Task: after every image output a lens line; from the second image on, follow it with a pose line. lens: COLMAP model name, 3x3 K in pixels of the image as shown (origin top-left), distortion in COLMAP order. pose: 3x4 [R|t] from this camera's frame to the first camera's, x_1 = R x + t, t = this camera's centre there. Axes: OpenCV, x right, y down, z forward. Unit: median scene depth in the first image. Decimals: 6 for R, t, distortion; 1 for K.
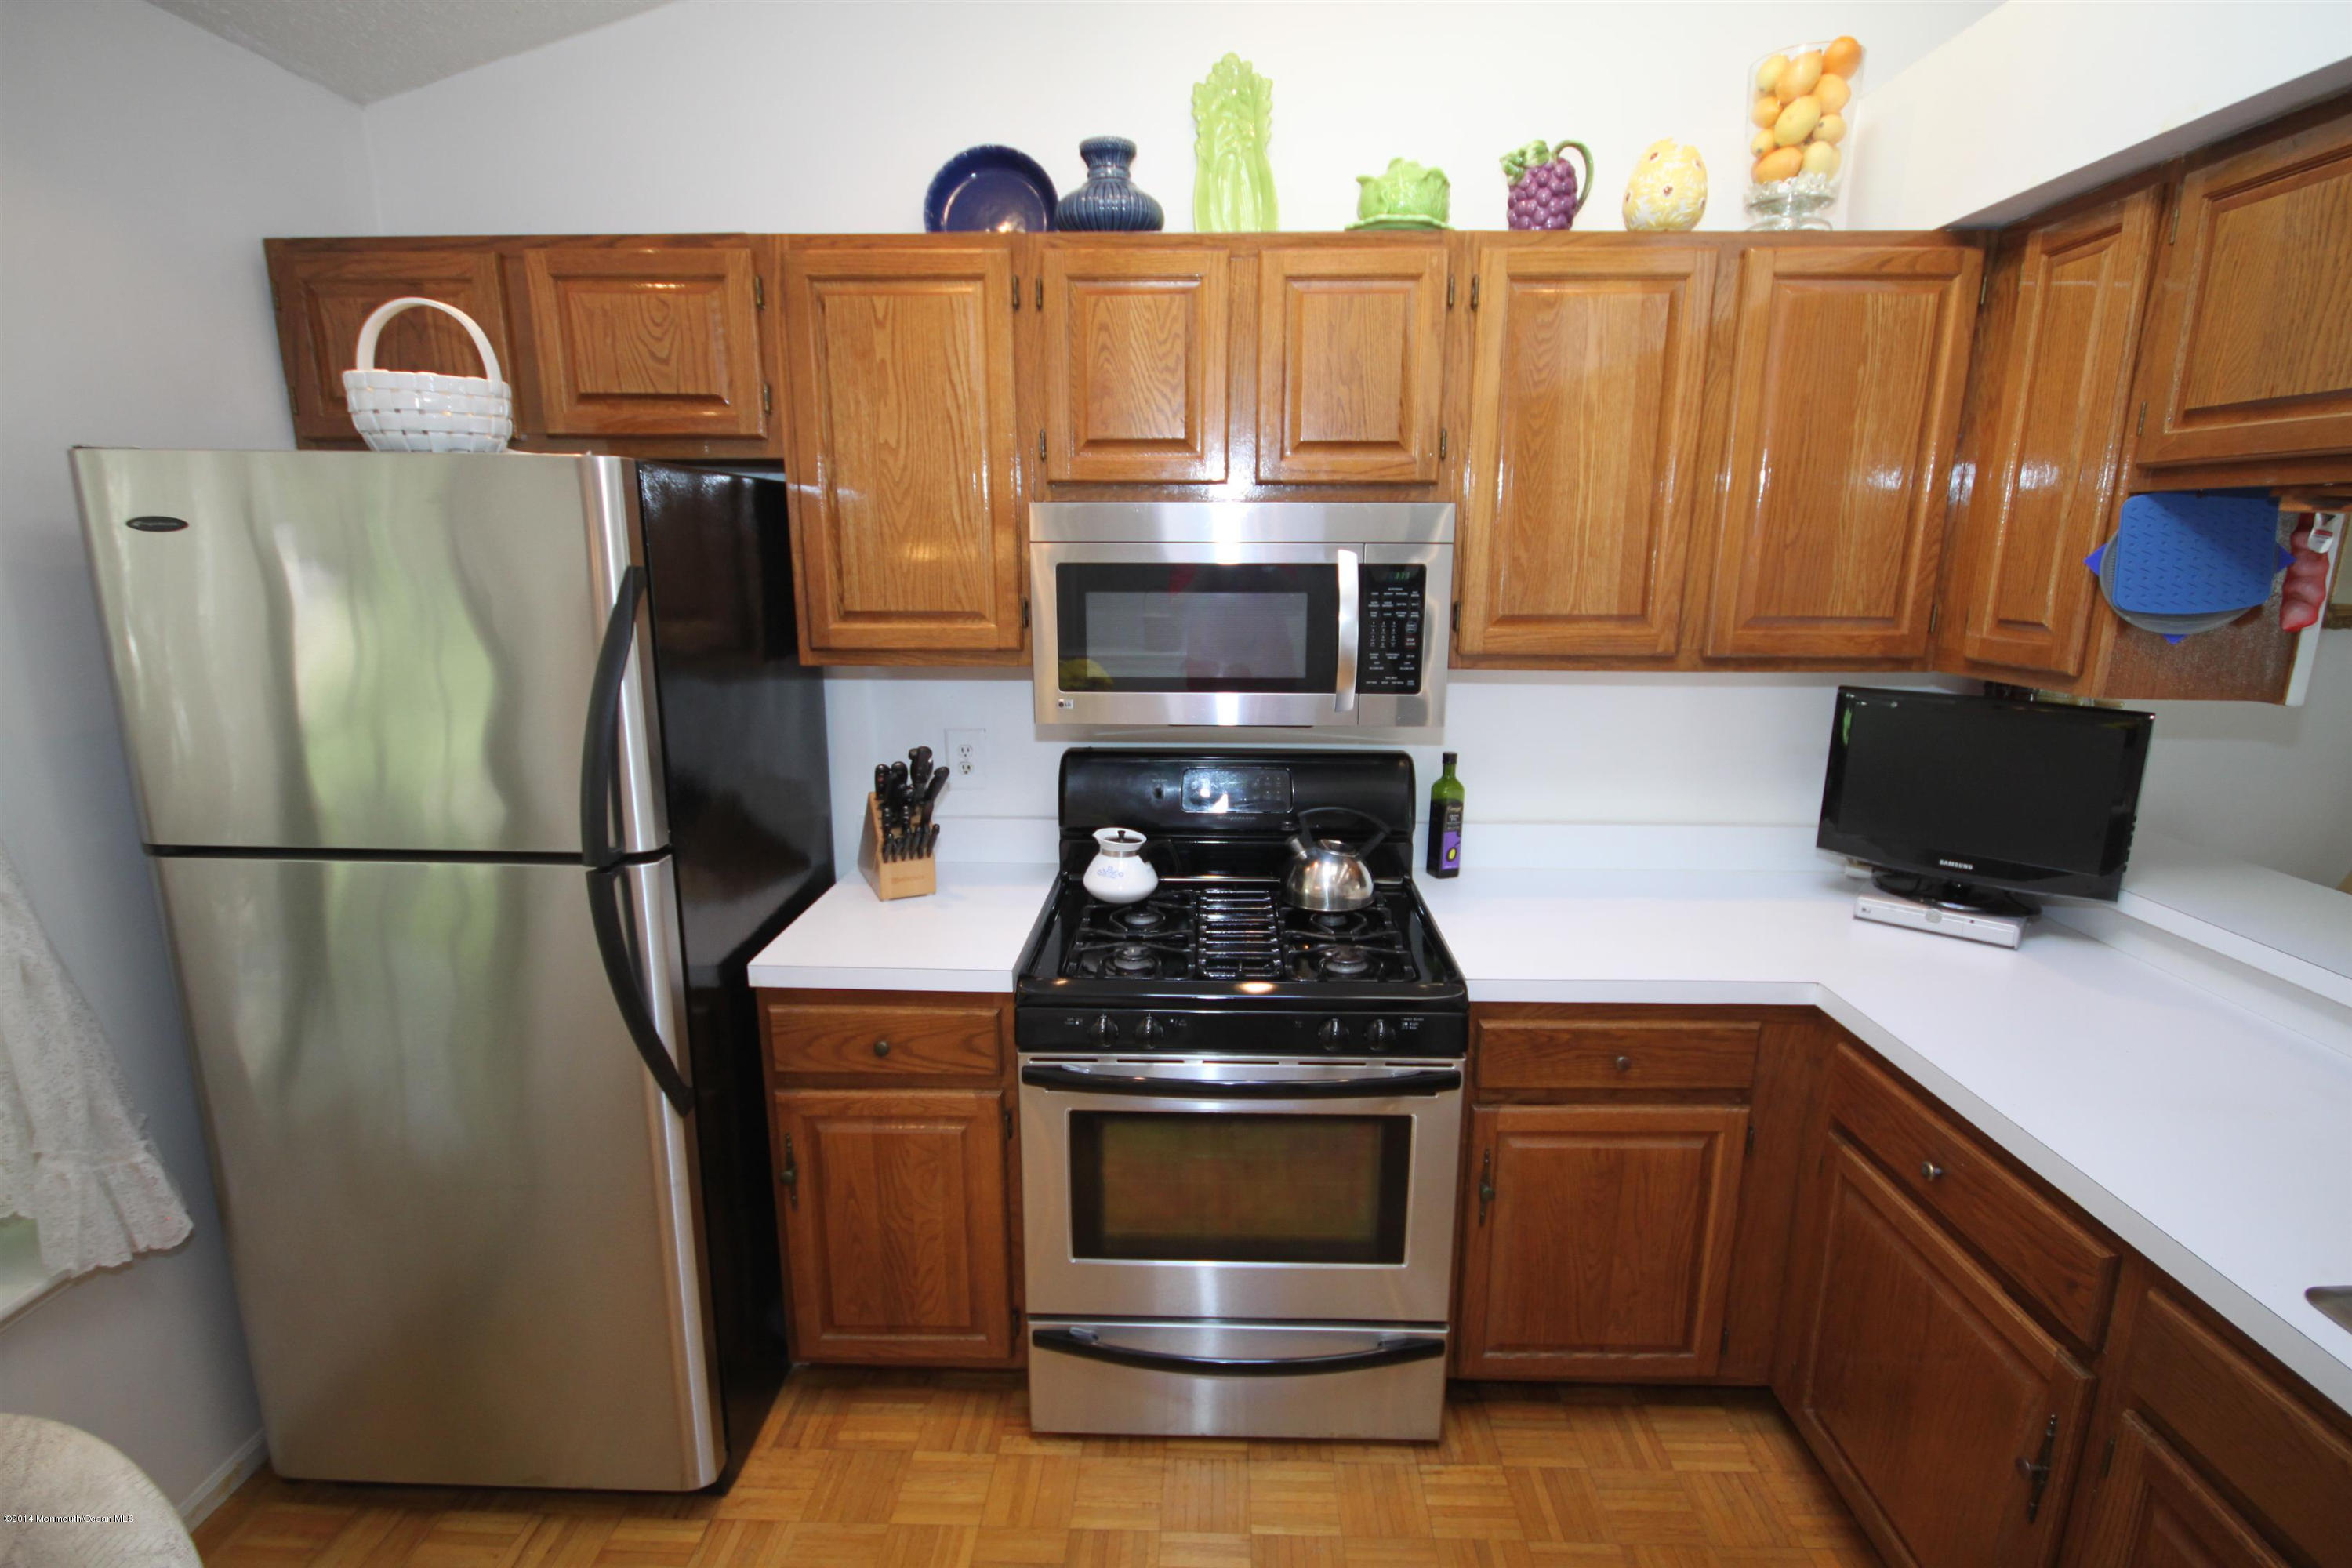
lens RADIAL K [[1094.8, 0, 1181.2], [0, 1094.8, 782.6], [0, 0, 1]] dist [0.005060, -0.007178]
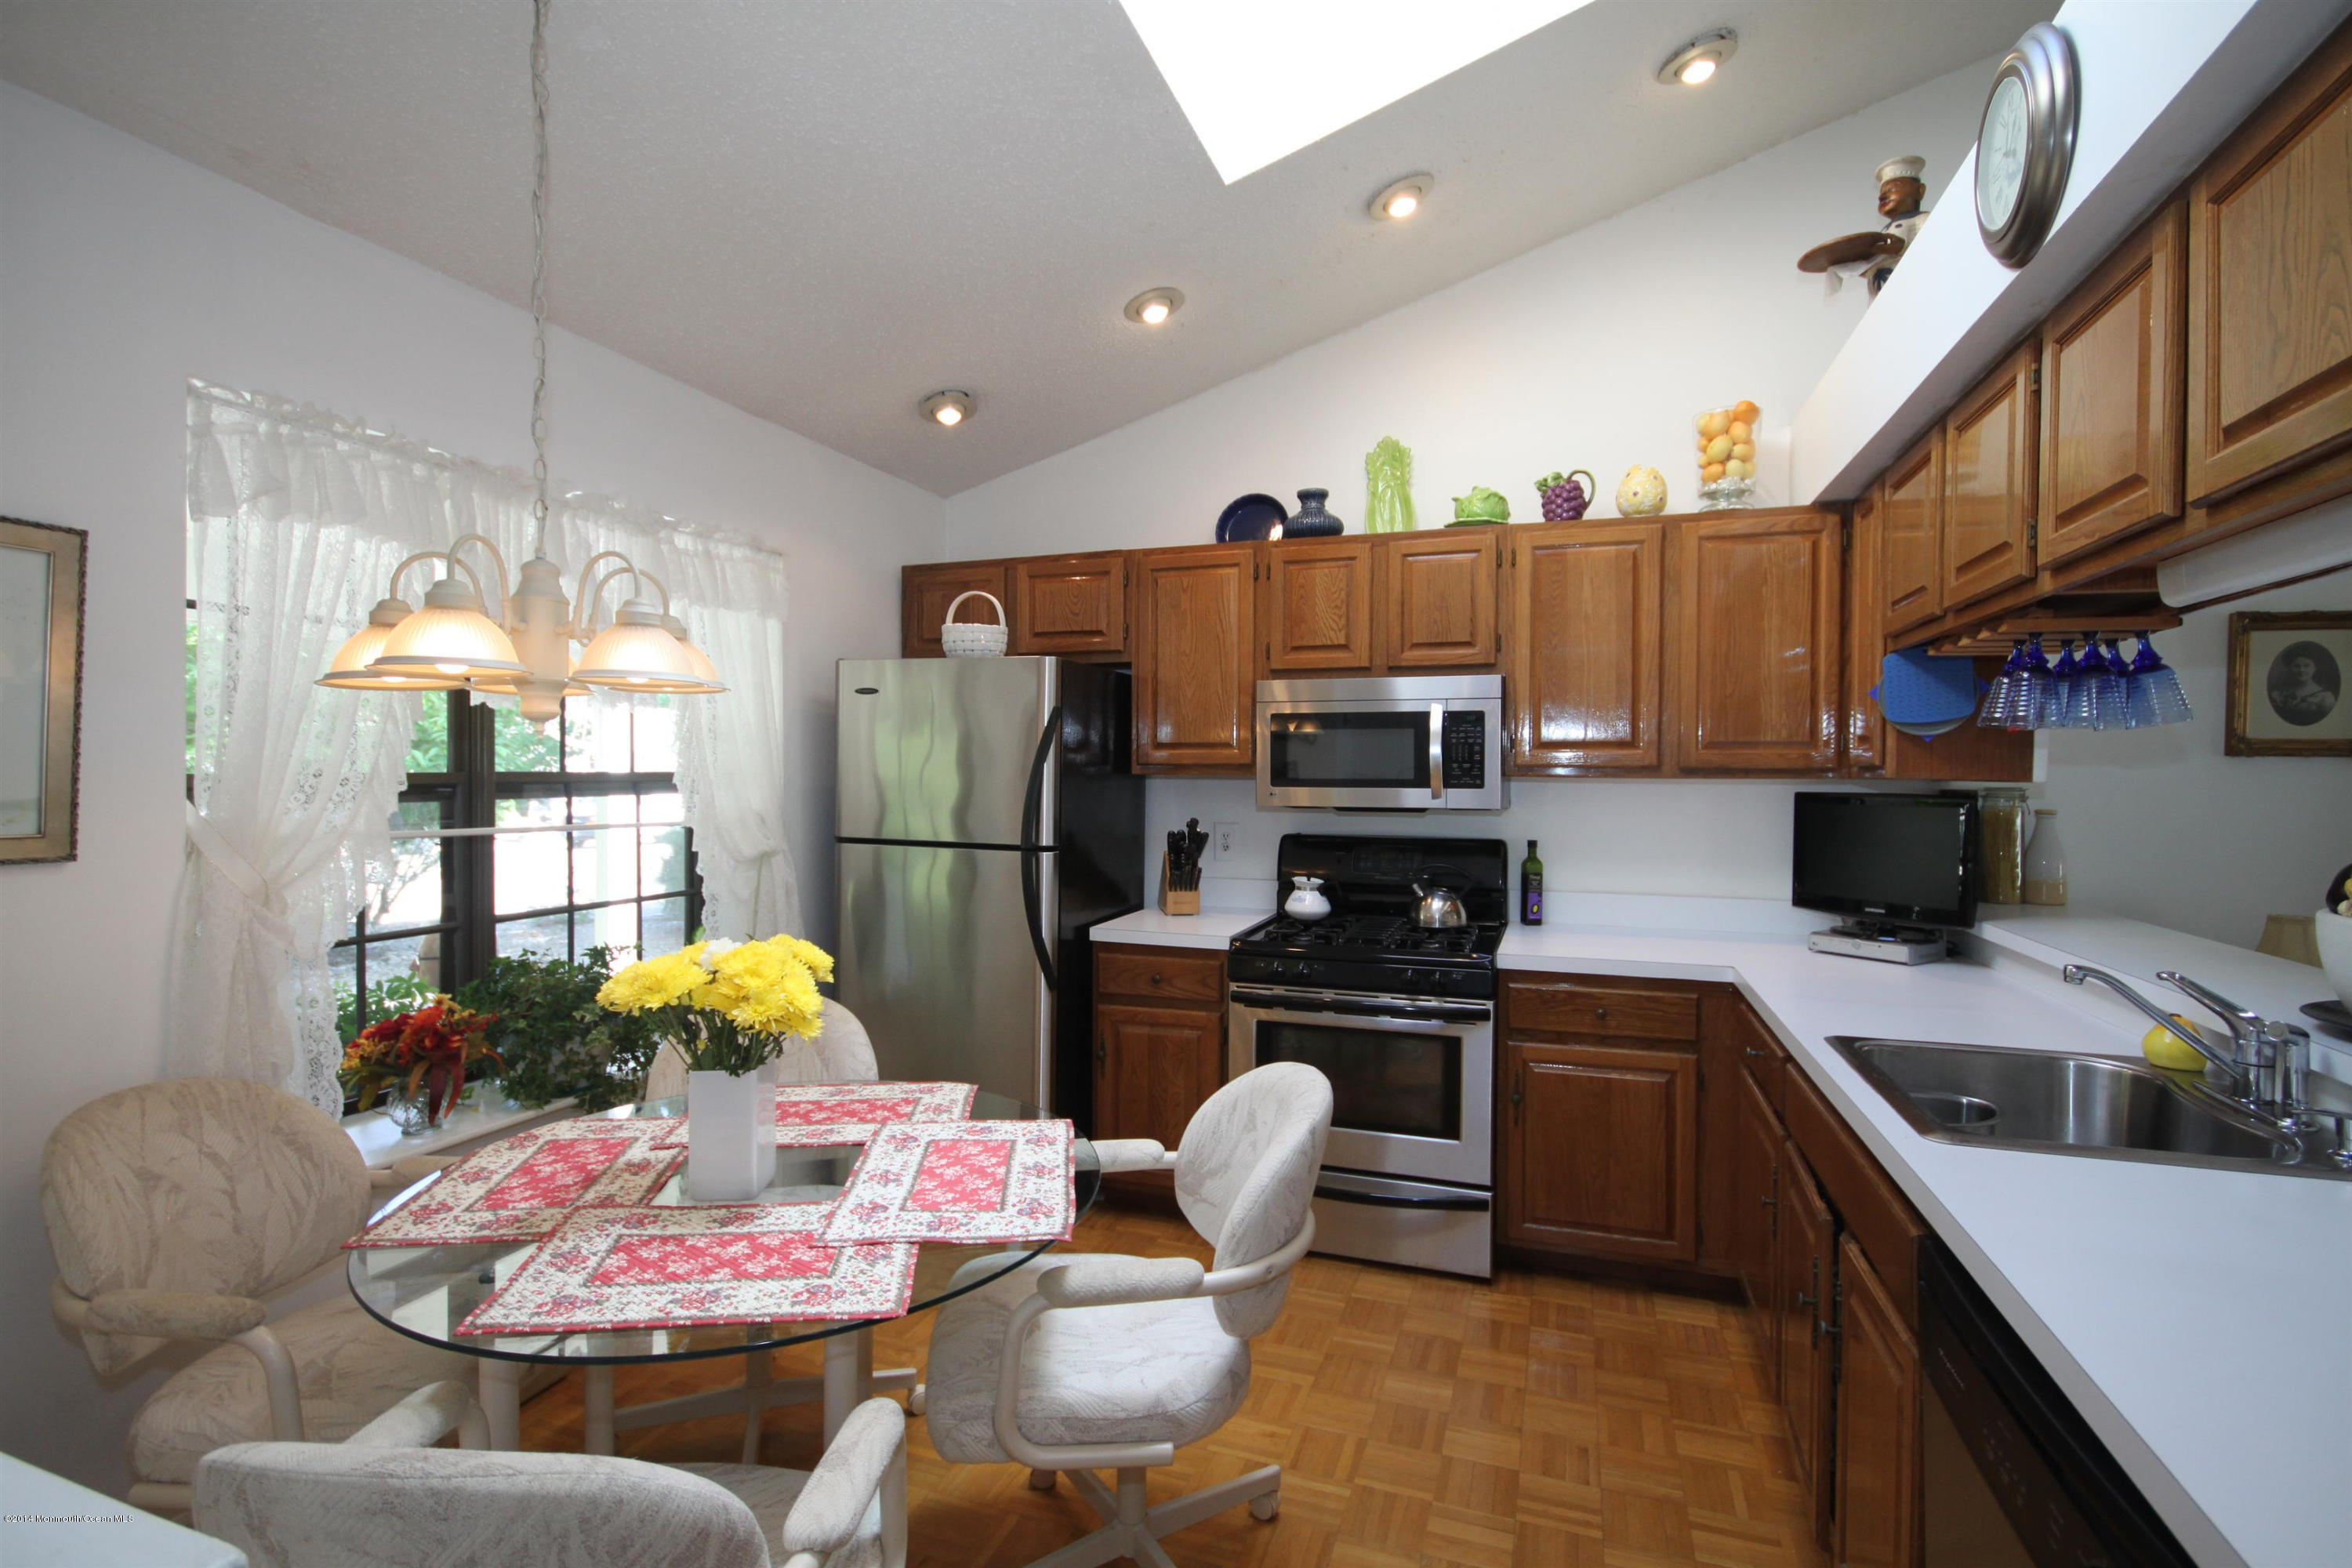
lens RADIAL K [[1066.9, 0, 1176.0], [0, 1066.9, 784.0], [0, 0, 1]] dist [-0.000393, -0.000040]
pose [[0.949685, 0.007839, -0.313108, 0.285252], [-0.071204, 0.978914, -0.191461, 0.255416], [0.305005, 0.204122, 0.930218, -0.636270]]
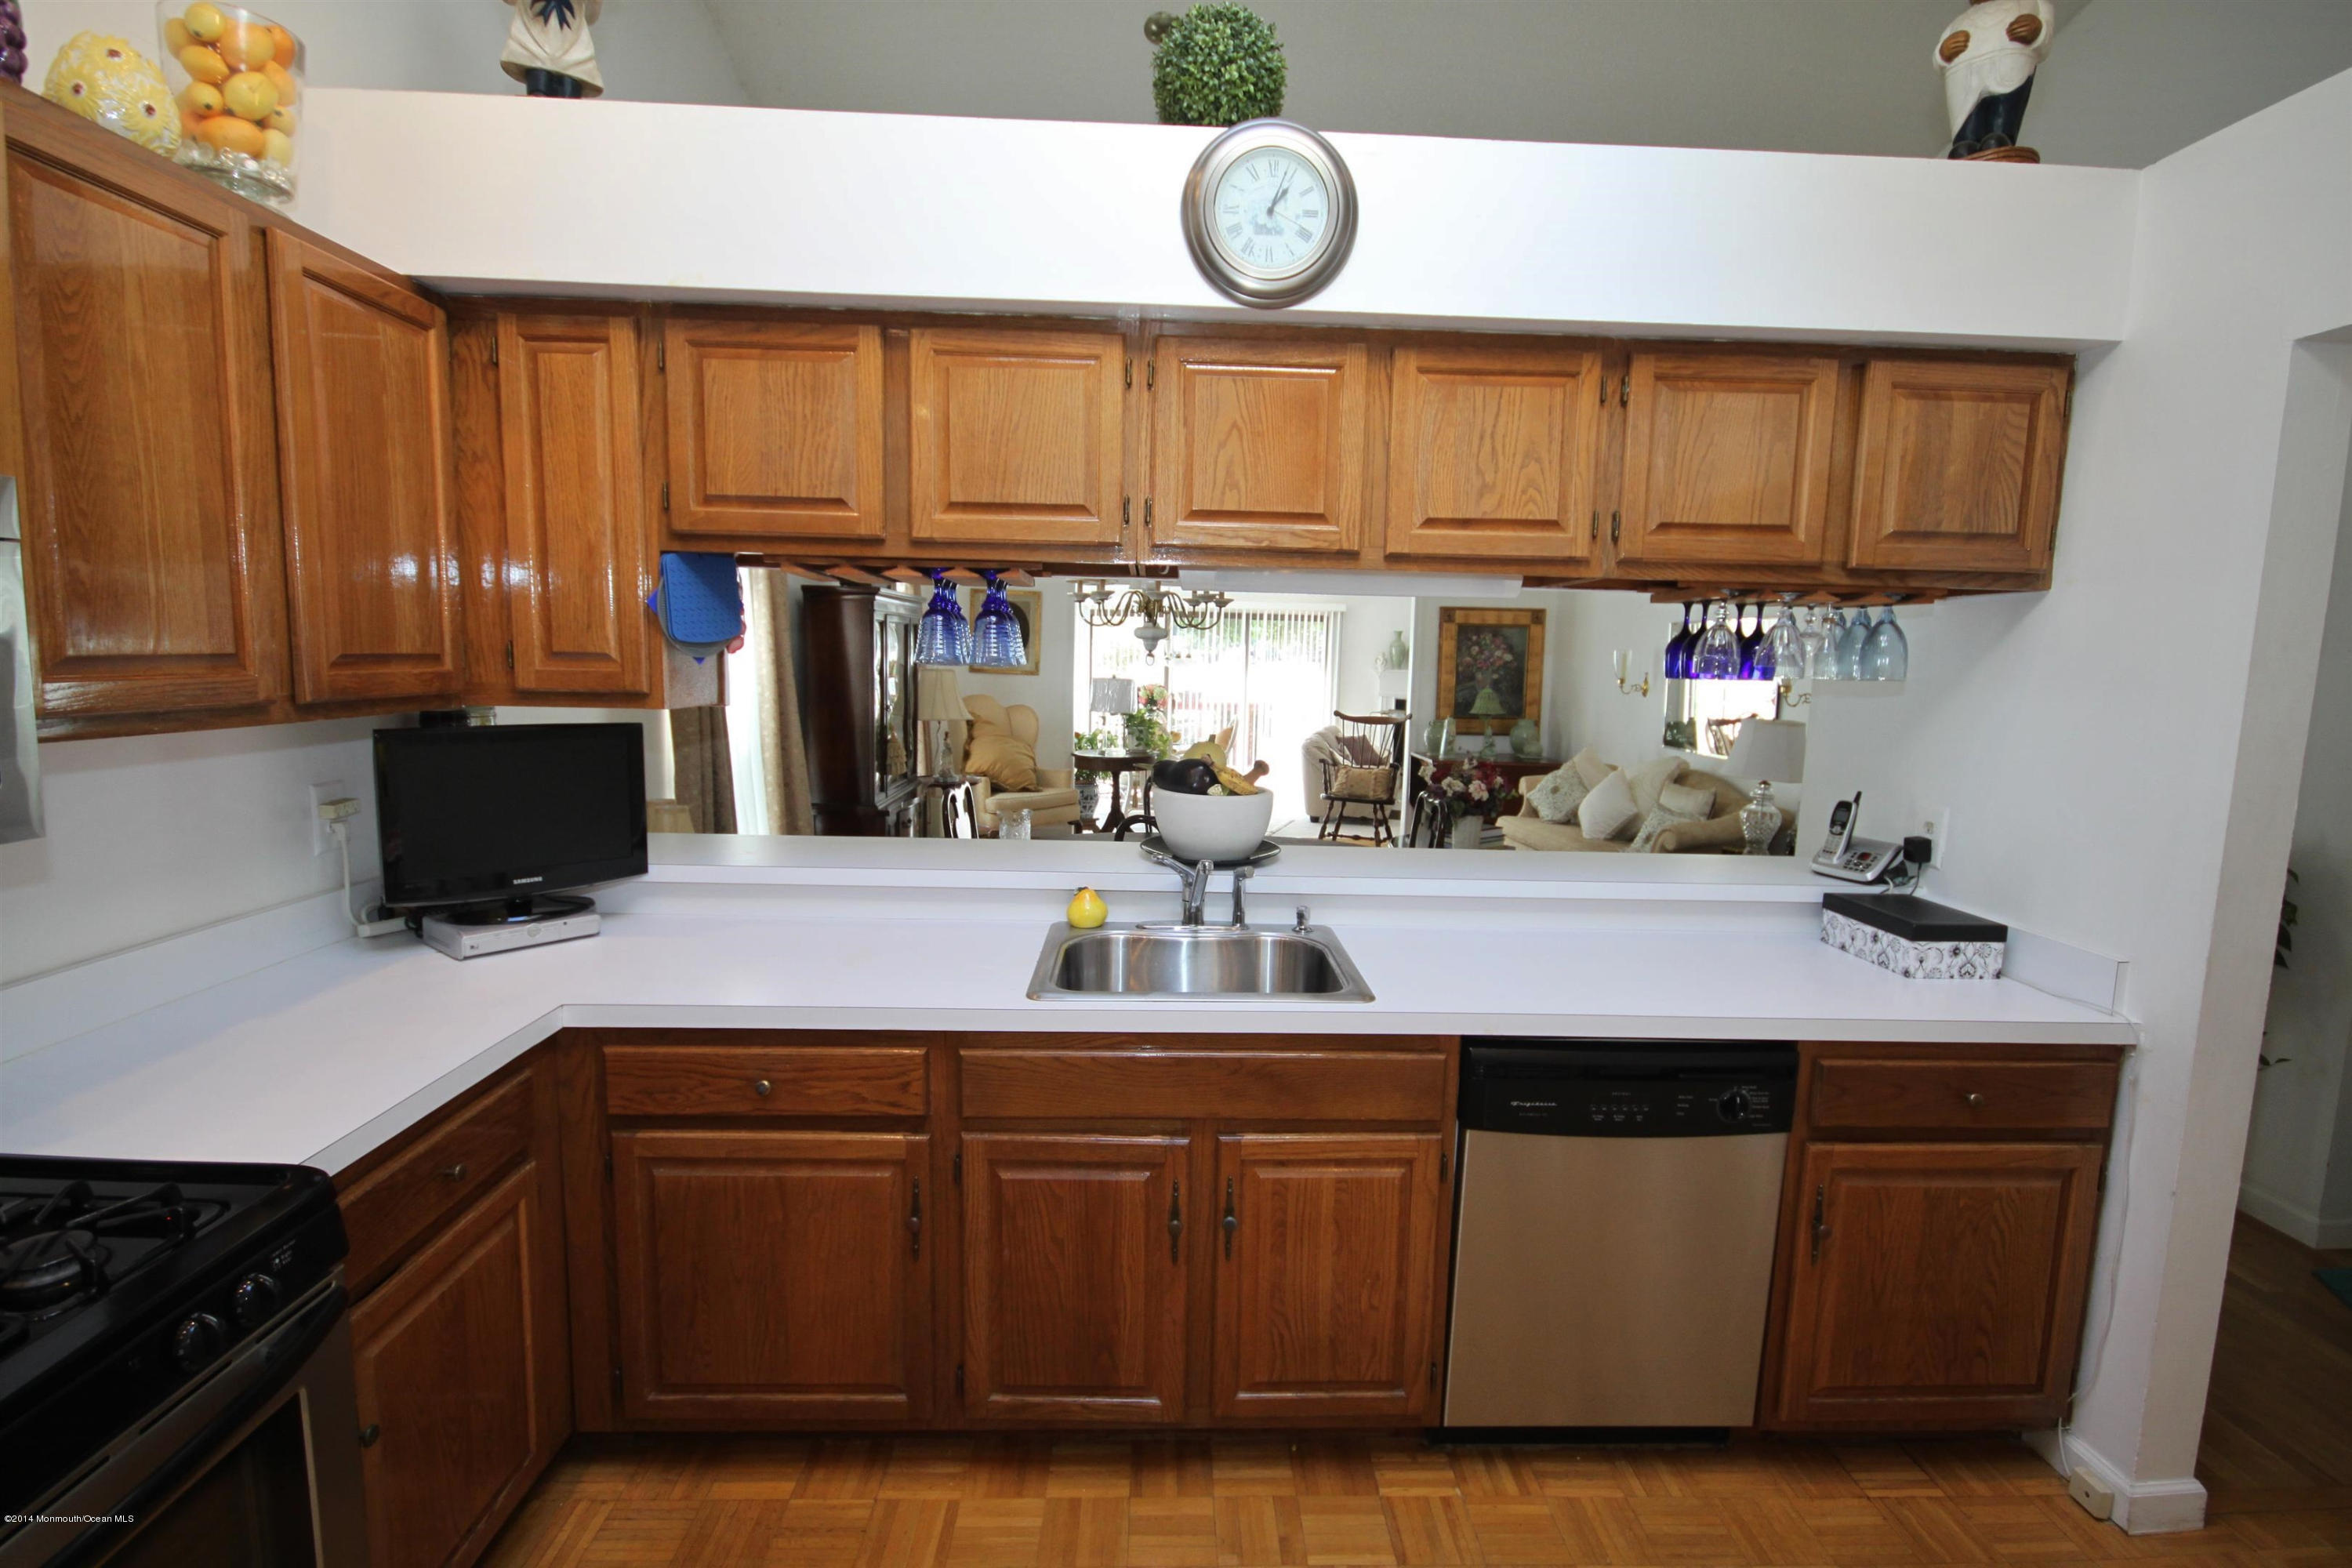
lens RADIAL K [[1121.5, 0, 1203.2], [0, 1121.5, 787.7], [0, 0, 1]] dist [-0.002926, -0.000971]
pose [[-0.069754, -0.125252, 0.989670, -0.436257], [0.189692, 0.972319, 0.136426, -0.040658], [-0.979363, 0.197249, -0.044064, 0.393297]]
